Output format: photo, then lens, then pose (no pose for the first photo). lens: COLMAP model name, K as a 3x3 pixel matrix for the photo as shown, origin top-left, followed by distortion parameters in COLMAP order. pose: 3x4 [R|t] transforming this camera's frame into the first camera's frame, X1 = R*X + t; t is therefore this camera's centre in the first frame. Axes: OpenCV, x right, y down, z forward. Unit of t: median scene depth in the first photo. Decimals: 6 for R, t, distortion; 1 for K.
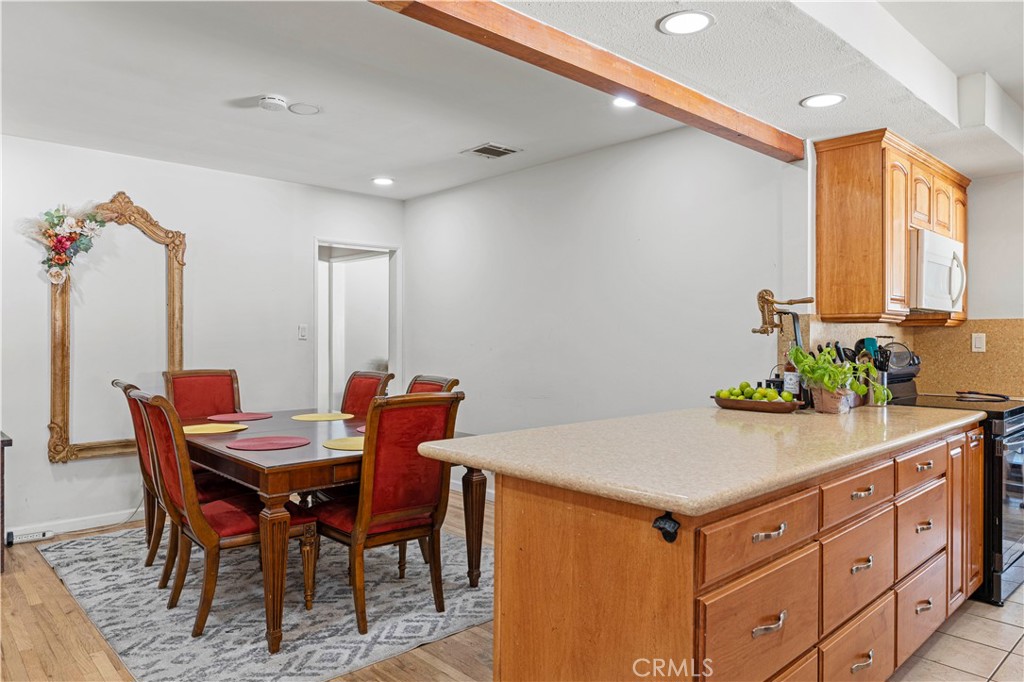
lens RADIAL K [[669.9, 0, 512.1], [0, 669.9, 341.7], [0, 0, 1]] dist [-0.001174, -0.000189]
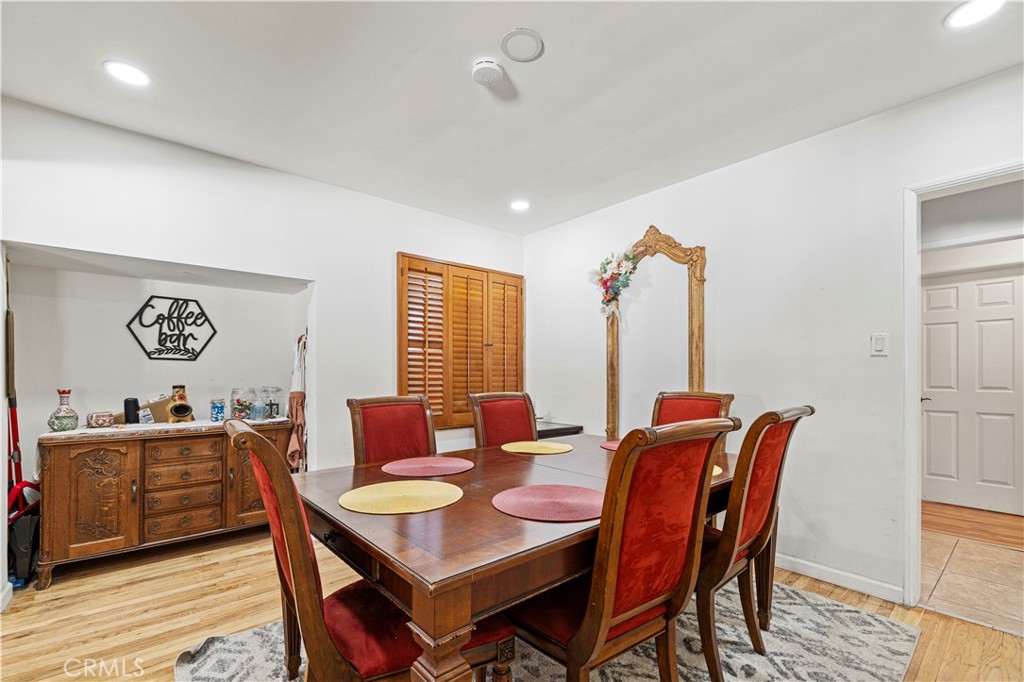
lens RADIAL K [[456.3, 0, 512.4], [0, 456.3, 368.7], [0, 0, 1]] dist [0.000498, 0.000072]
pose [[-0.034564, -0.007005, -0.999378, 0.168184], [-0.000532, 0.999975, -0.006991, 0.014694], [0.999402, 0.000291, -0.034567, 0.807275]]
